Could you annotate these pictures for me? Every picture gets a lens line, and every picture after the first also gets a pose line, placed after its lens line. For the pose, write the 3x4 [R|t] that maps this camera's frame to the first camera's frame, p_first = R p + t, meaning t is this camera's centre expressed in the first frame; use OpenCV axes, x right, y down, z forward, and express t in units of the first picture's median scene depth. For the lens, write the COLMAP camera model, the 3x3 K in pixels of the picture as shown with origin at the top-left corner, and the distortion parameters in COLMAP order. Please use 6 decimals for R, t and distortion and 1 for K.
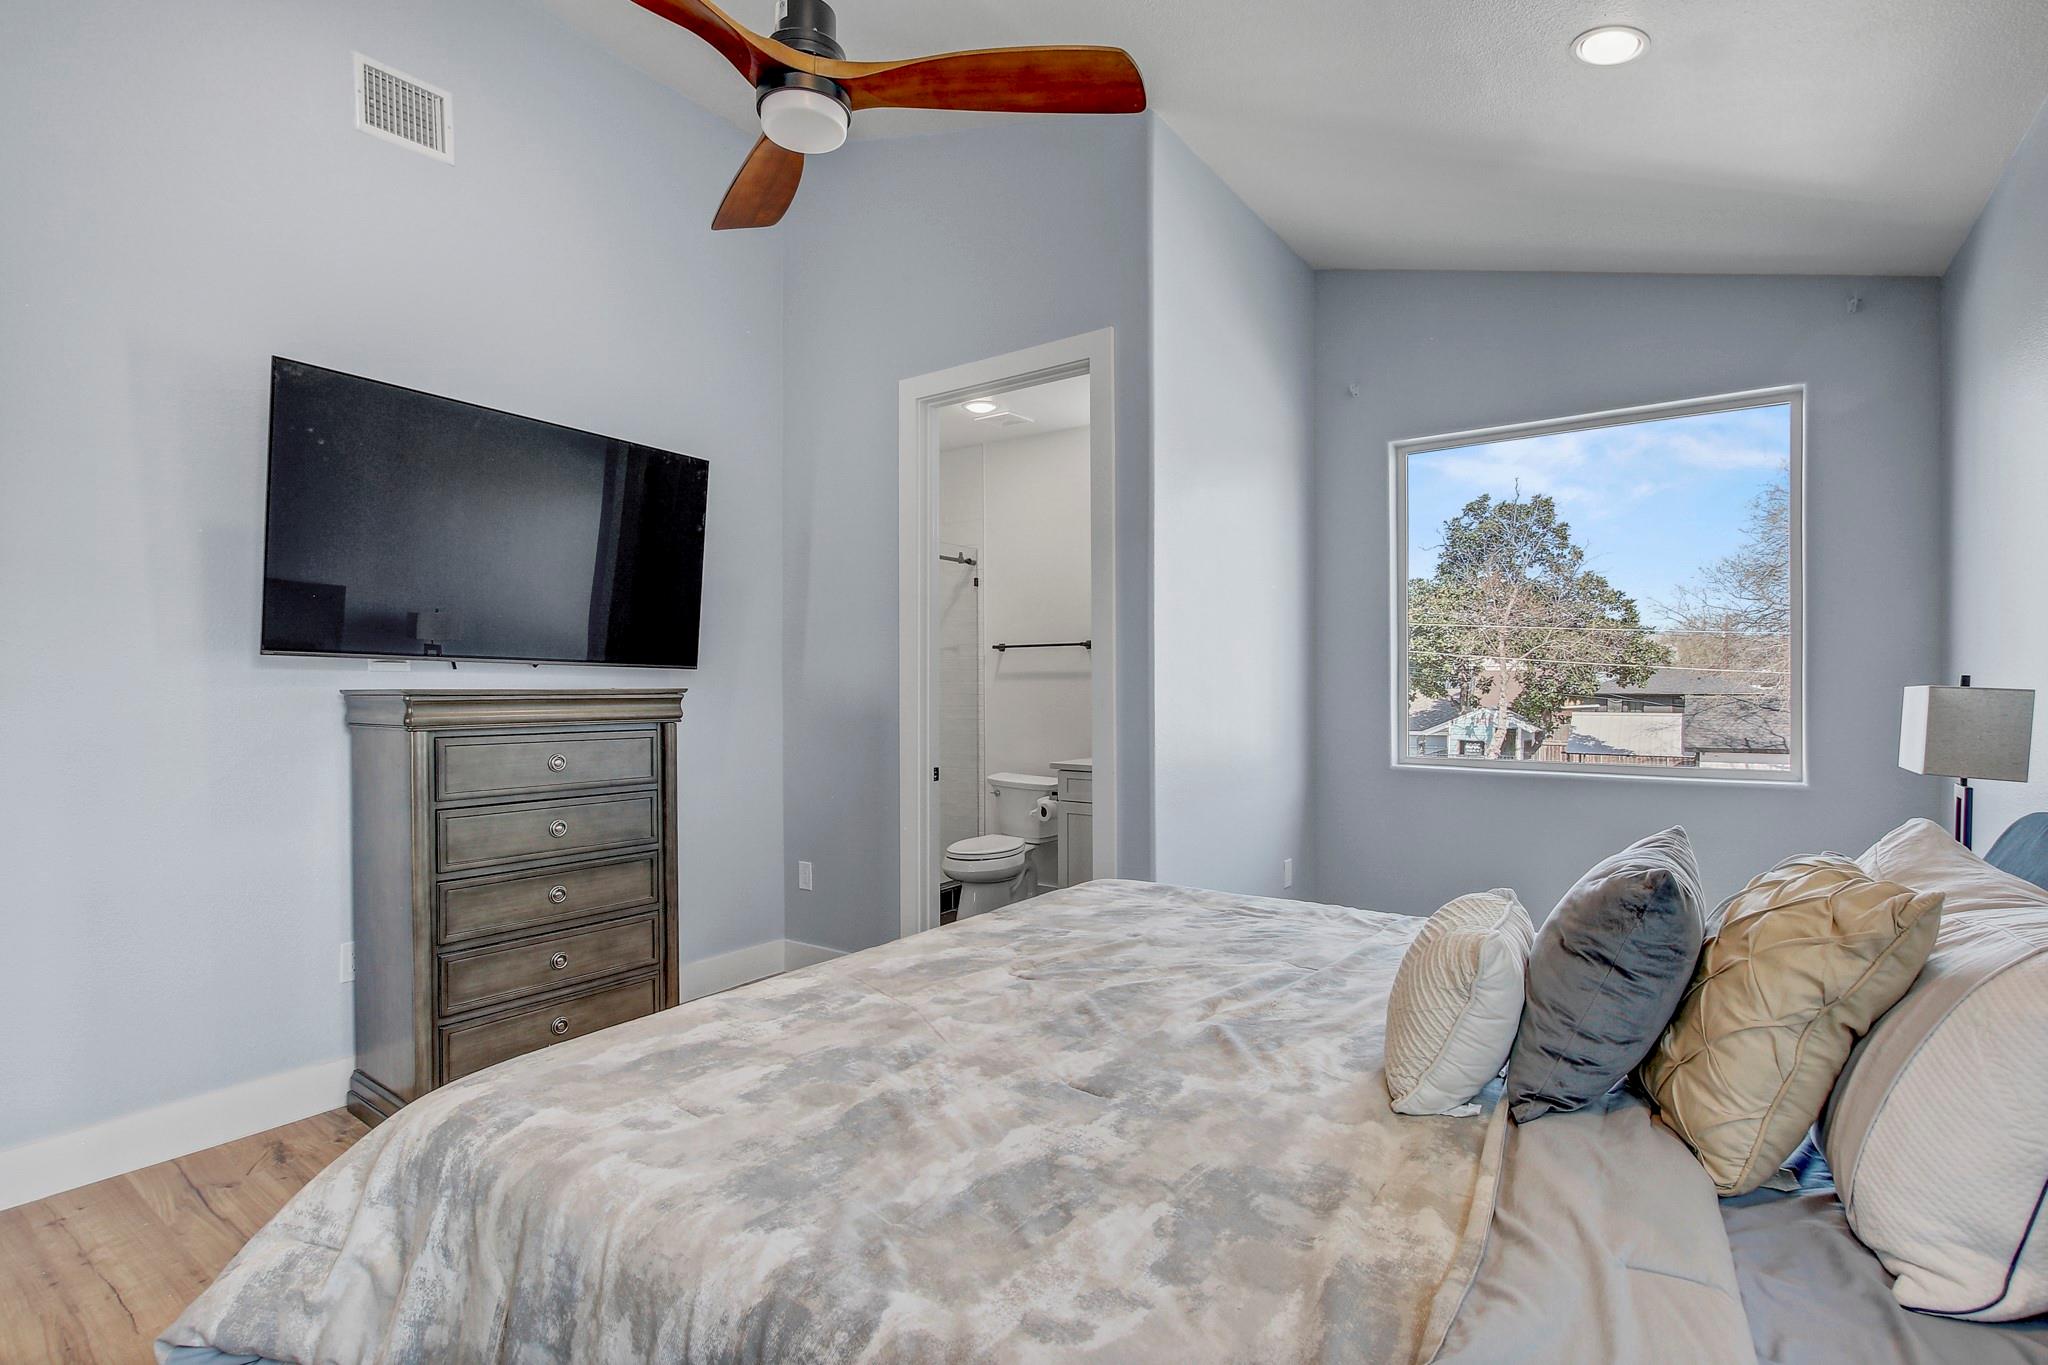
lens RADIAL K [[977.2, 0, 1026.8], [0, 977.2, 700.2], [0, 0, 1]] dist [-0.005889, -0.000108]
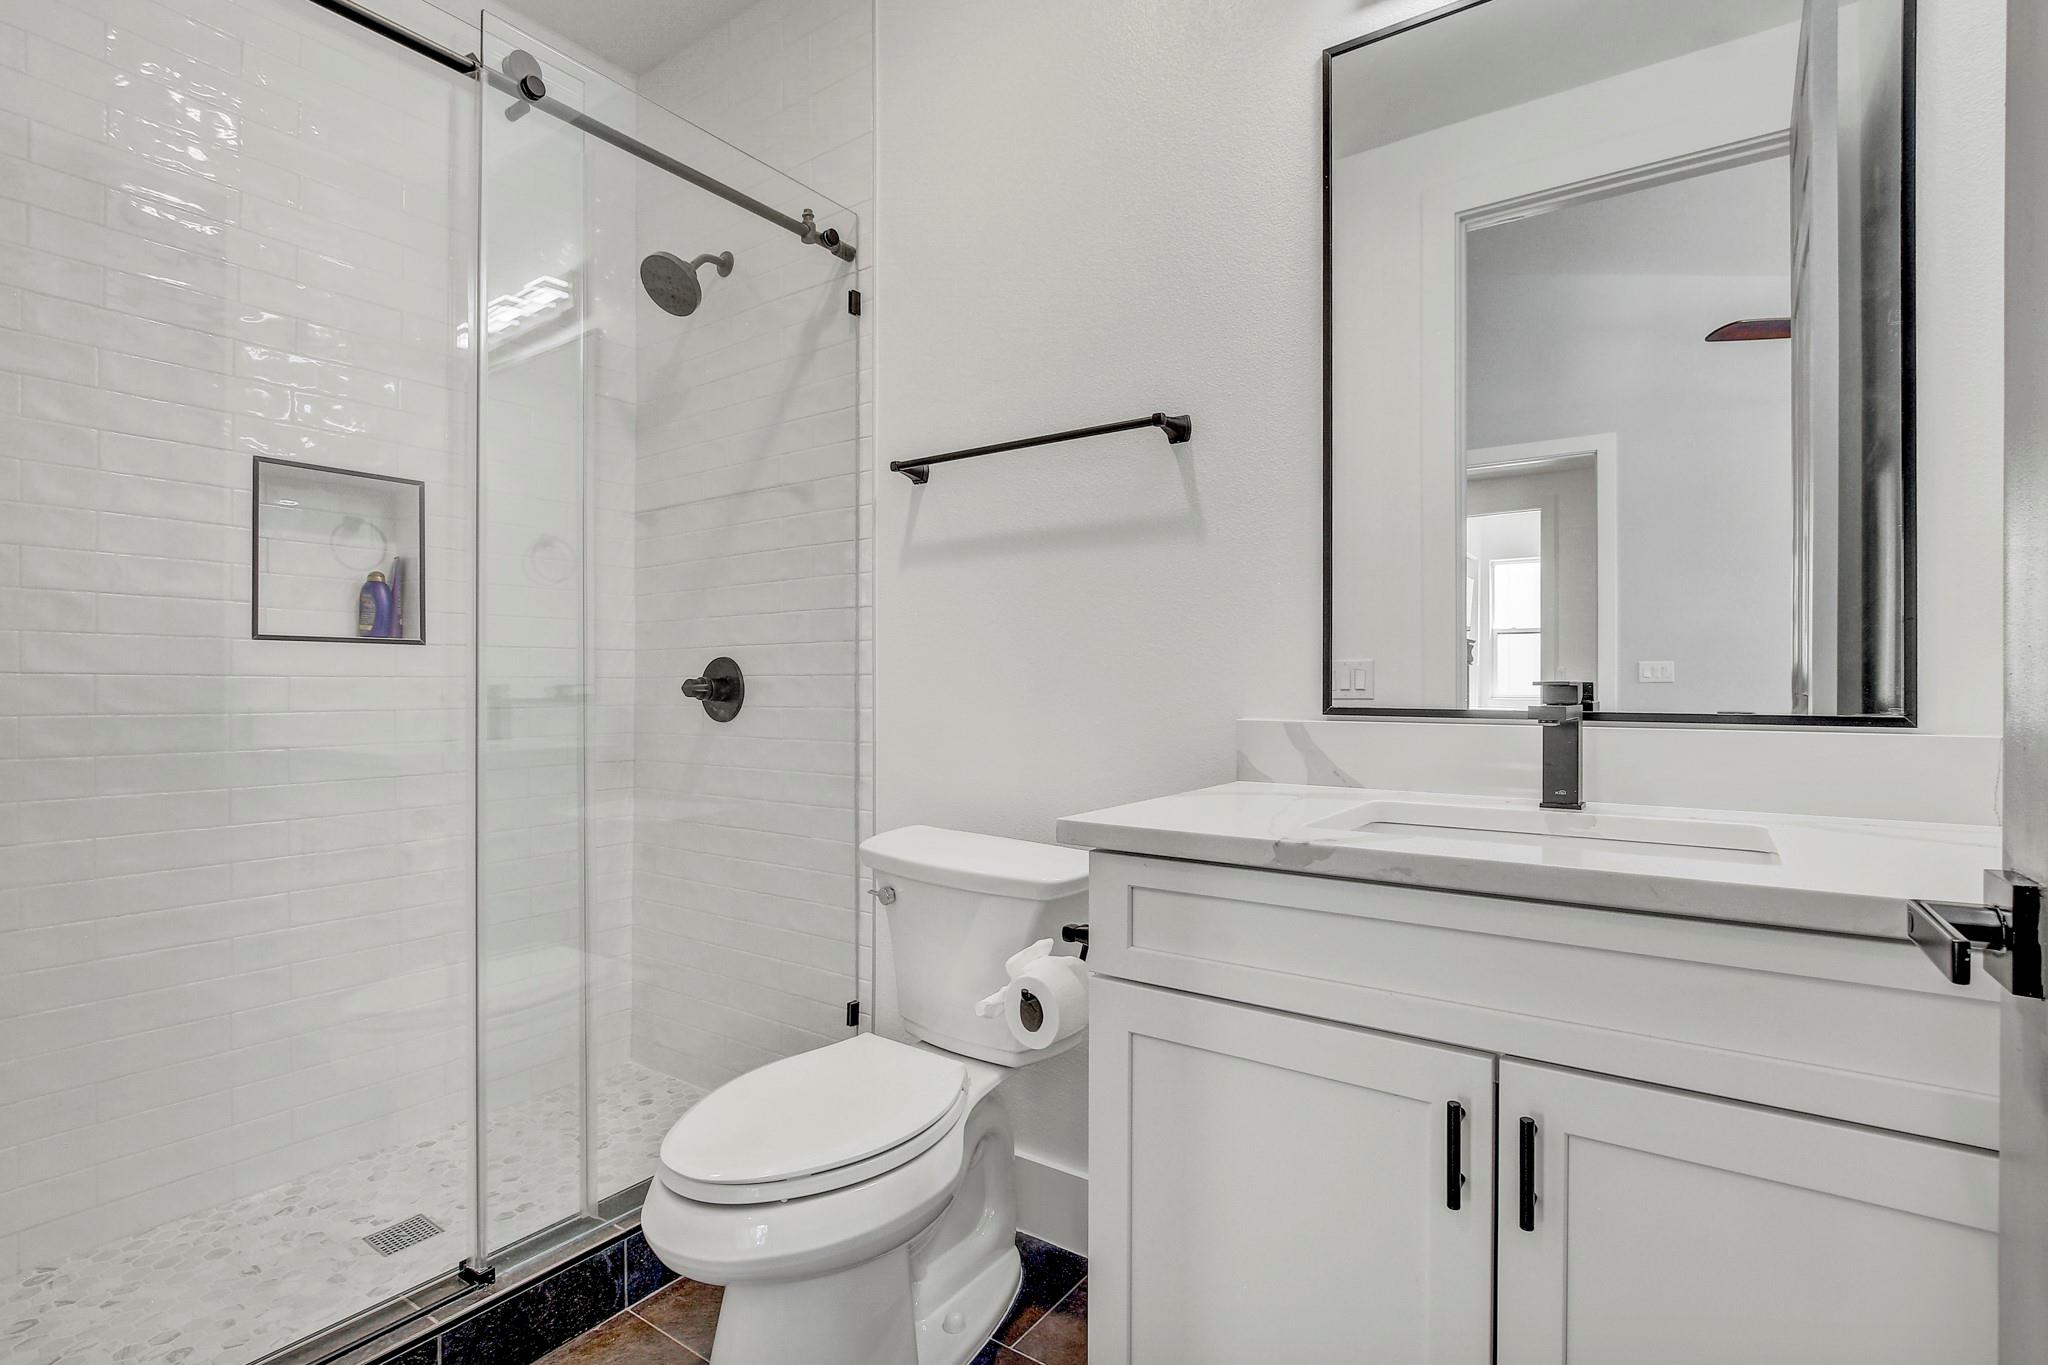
lens RADIAL K [[967.2, 0, 1024.1], [0, 967.2, 695.5], [0, 0, 1]] dist [-0.009022, -0.000281]
pose [[0.999990, 0.004548, -0.000483, 0.013129], [-0.004548, 0.999990, -0.000261, 0.027723], [0.000482, 0.000263, 1.000000, 0.649903]]
